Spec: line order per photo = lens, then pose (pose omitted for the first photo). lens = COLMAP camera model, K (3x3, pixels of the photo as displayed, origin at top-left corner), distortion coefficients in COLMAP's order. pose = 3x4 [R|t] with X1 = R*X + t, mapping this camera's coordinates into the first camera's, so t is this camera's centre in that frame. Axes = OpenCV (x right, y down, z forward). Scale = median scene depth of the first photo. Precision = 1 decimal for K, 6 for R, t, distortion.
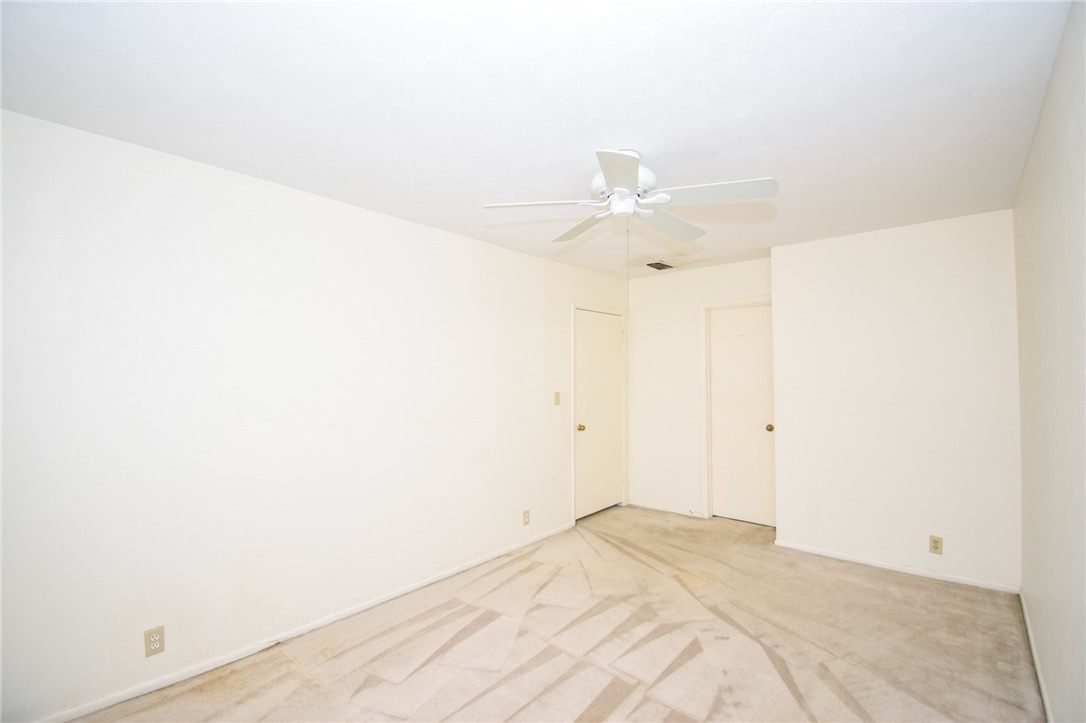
lens RADIAL K [[484.6, 0, 547.9], [0, 484.6, 361.0], [0, 0, 1]] dist [0.016862, -0.022913]
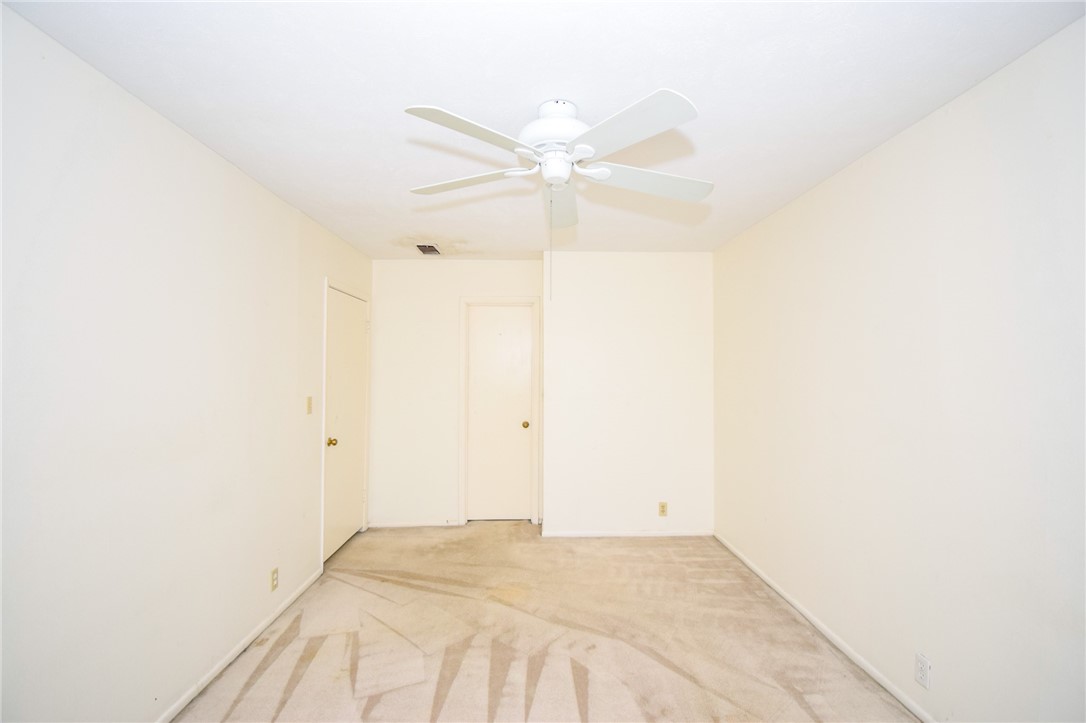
lens RADIAL K [[484.6, 0, 545.0], [0, 484.6, 363.8], [0, 0, 1]] dist [0.016862, -0.022913]
pose [[0.736643, 0.015136, 0.676113, -0.251804], [-0.021076, 0.999778, 0.000581, 0.006885], [-0.675954, -0.014678, 0.736798, 0.249198]]
